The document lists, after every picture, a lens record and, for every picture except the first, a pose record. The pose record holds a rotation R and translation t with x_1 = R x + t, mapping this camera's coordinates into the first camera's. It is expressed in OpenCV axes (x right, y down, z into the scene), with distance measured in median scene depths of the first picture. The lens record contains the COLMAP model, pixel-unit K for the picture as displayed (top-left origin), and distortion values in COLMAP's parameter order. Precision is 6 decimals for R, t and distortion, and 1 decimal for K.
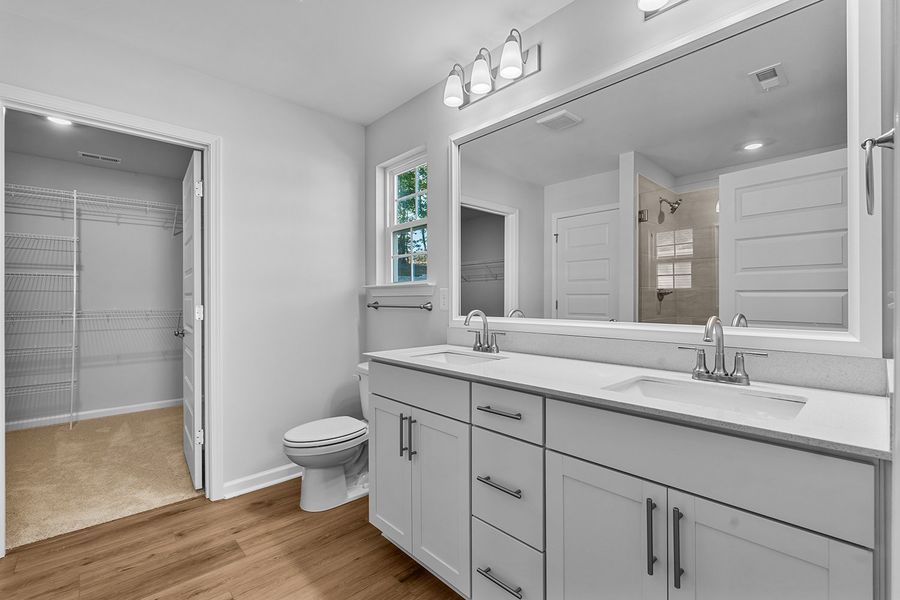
lens RADIAL K [[400.4, 0, 453.3], [0, 400.4, 299.4], [0, 0, 1]] dist [-0.004775, 0.000273]
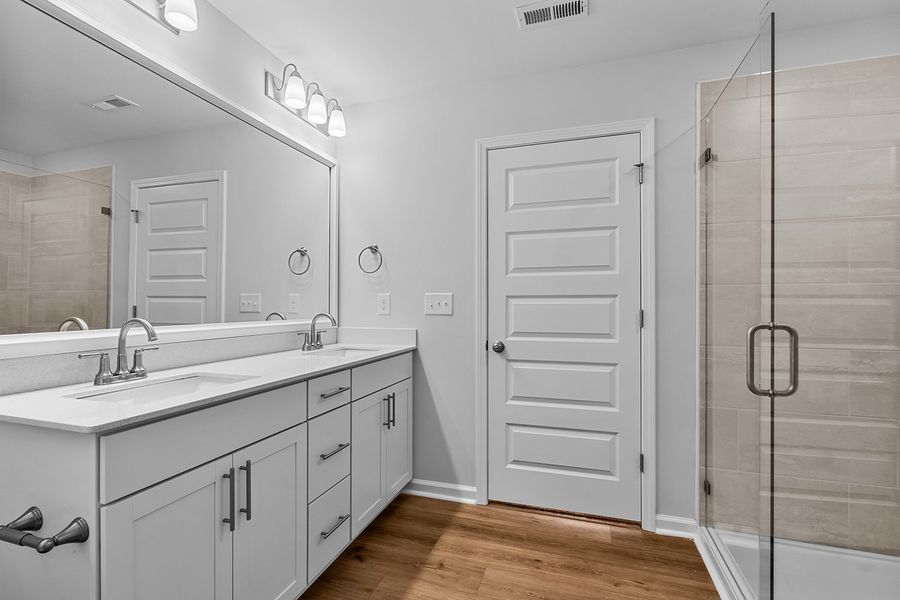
lens RADIAL K [[400.4, 0, 454.6], [0, 400.4, 301.8], [0, 0, 1]] dist [-0.004775, 0.000273]
pose [[-0.486793, 0.005481, 0.873500, -0.914756], [-0.001938, 0.999971, -0.007355, 0.003860], [-0.873515, -0.005273, -0.486768, 1.003473]]
